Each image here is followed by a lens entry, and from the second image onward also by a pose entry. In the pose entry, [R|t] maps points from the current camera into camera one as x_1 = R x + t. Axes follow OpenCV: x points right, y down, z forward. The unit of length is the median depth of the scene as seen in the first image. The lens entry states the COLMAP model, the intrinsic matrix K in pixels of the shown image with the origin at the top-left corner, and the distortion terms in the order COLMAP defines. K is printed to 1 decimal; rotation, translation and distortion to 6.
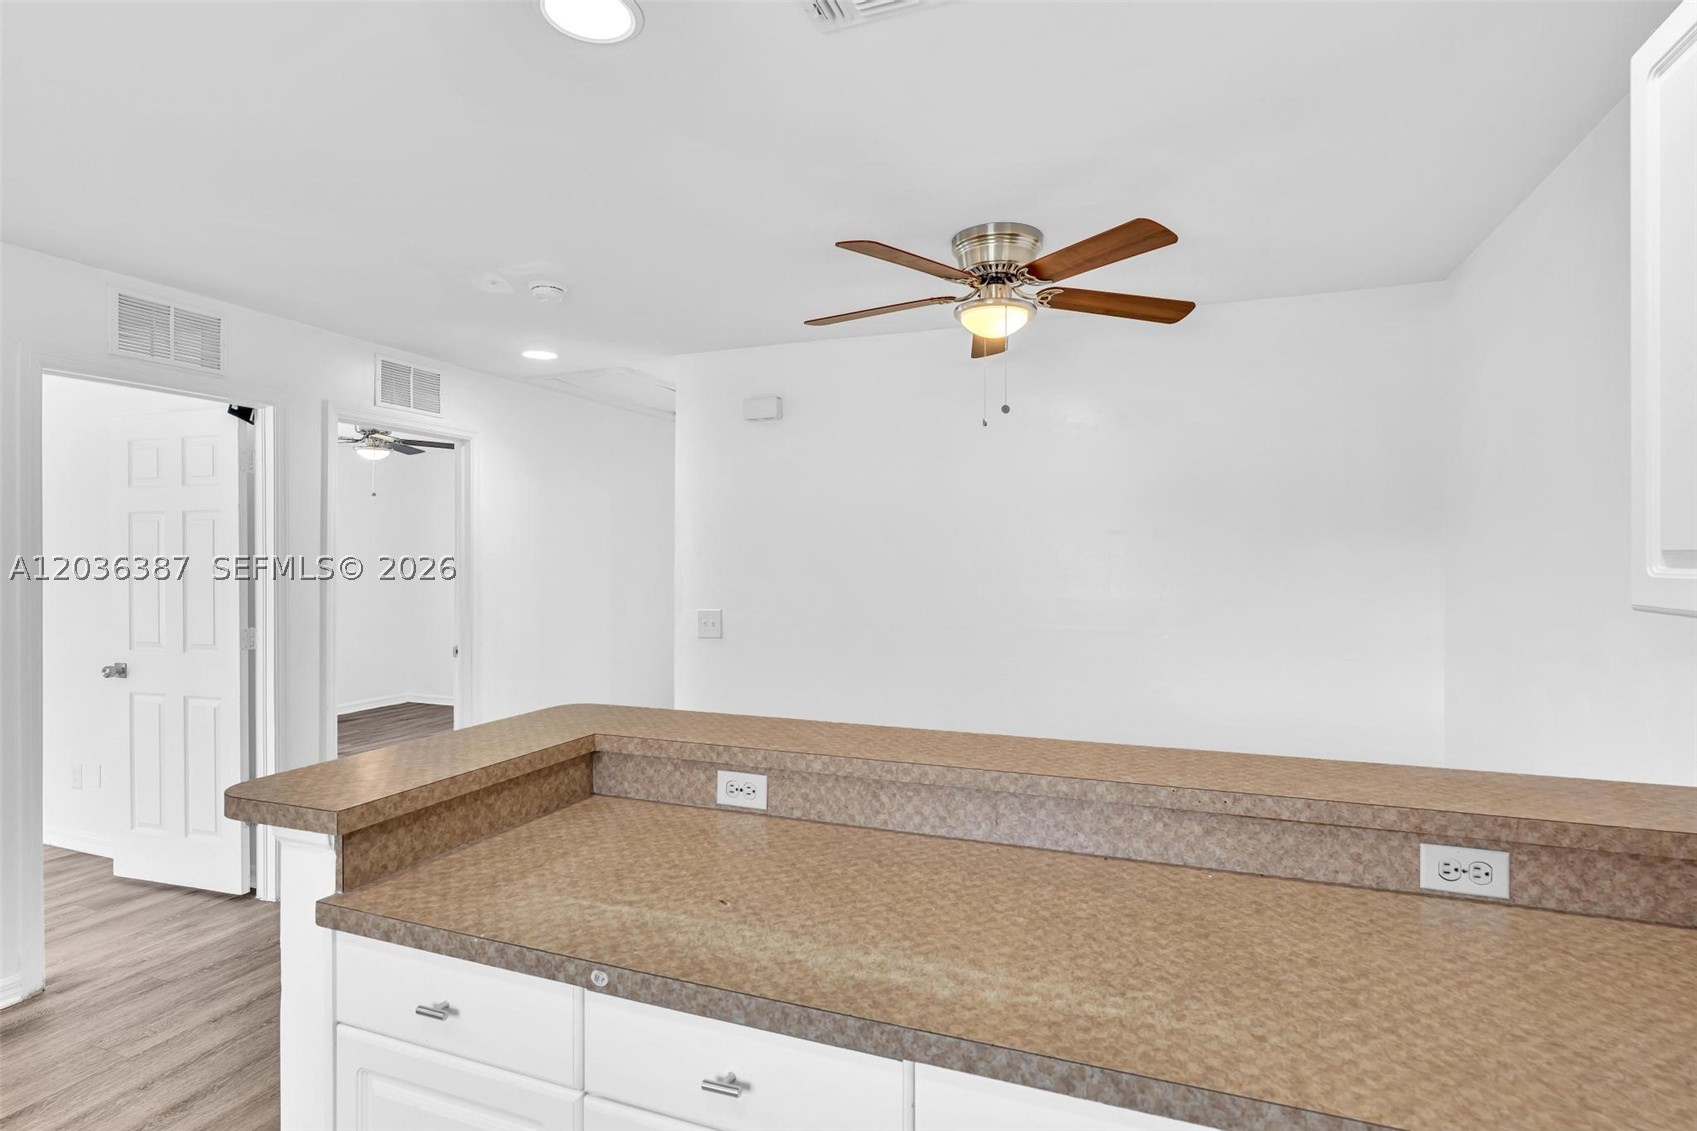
lens RADIAL K [[855.9, 0, 839.6], [0, 855.9, 564.5], [0, 0, 1]] dist [-0.001557, 0.003751]
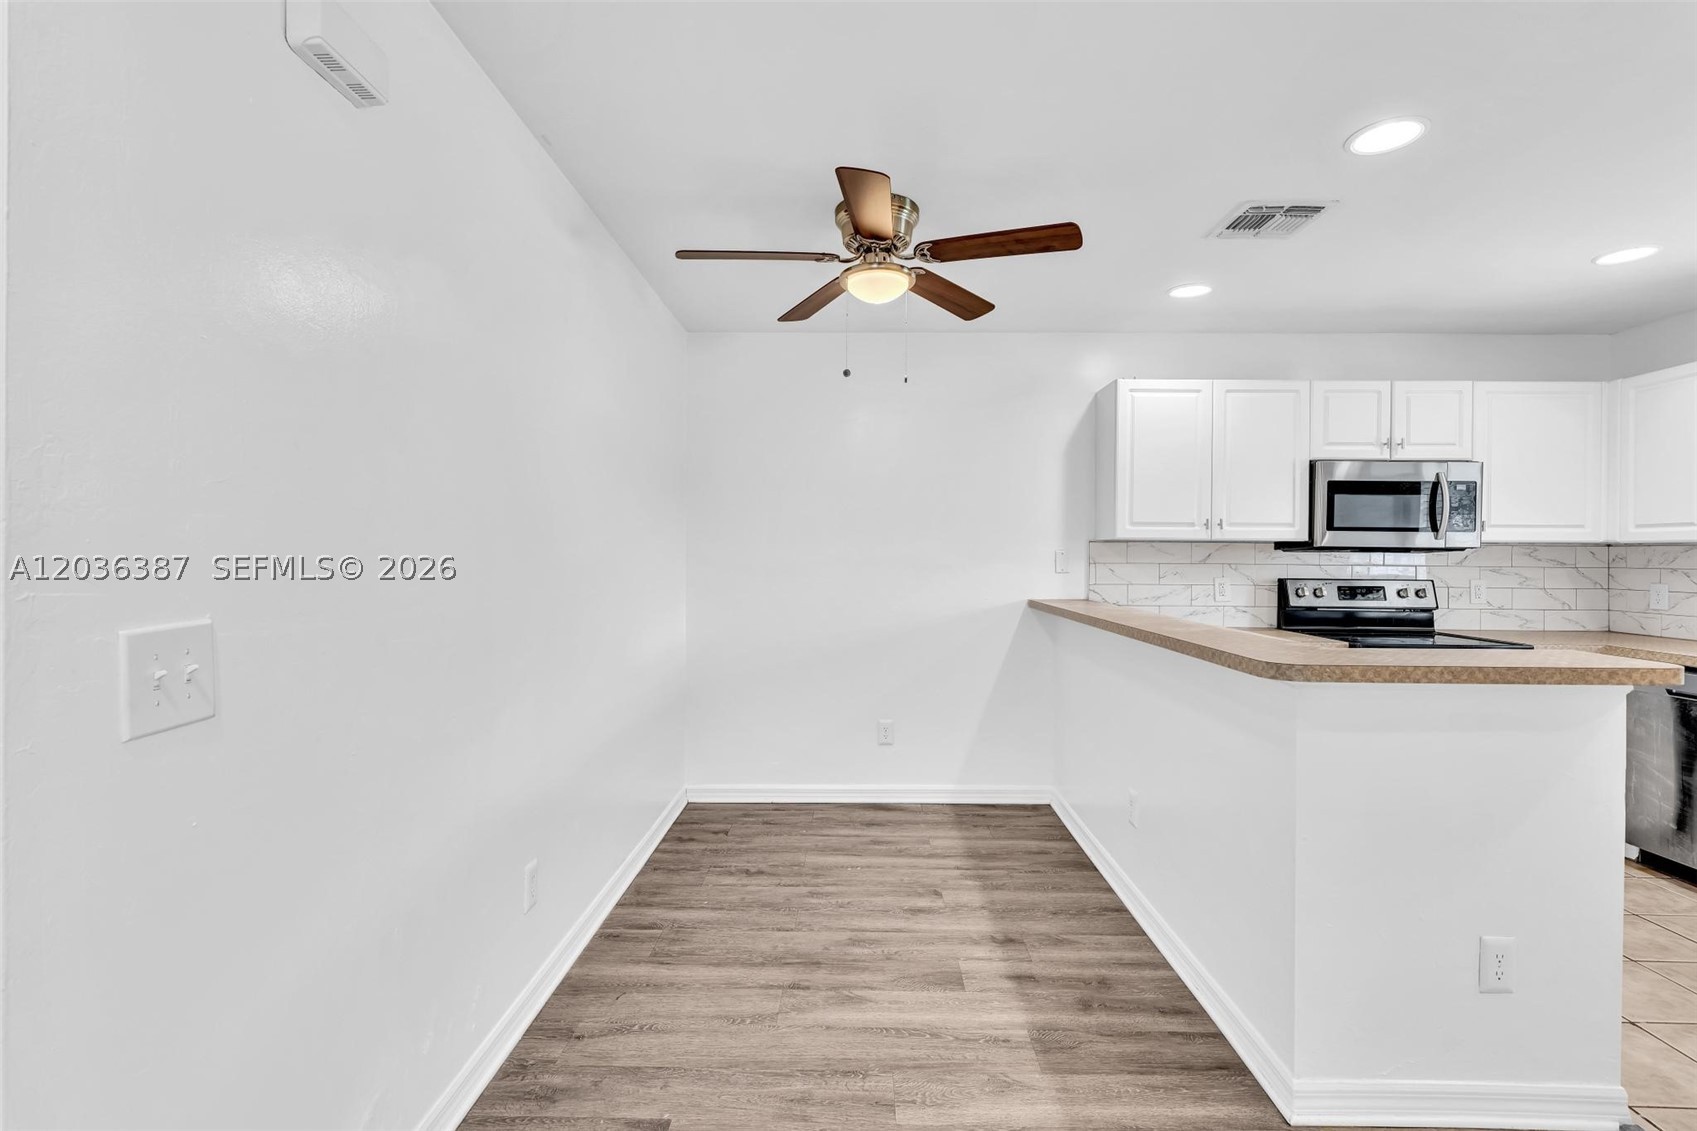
lens RADIAL K [[777.2, 0, 848.9], [0, 777.2, 556.6], [0, 0, 1]] dist [-0.007425, 0.002879]
pose [[-0.352736, -0.008217, 0.935687, -0.682258], [-0.002758, 0.999966, 0.007741, 0.043310], [-0.935719, 0.000150, -0.352747, 1.304778]]
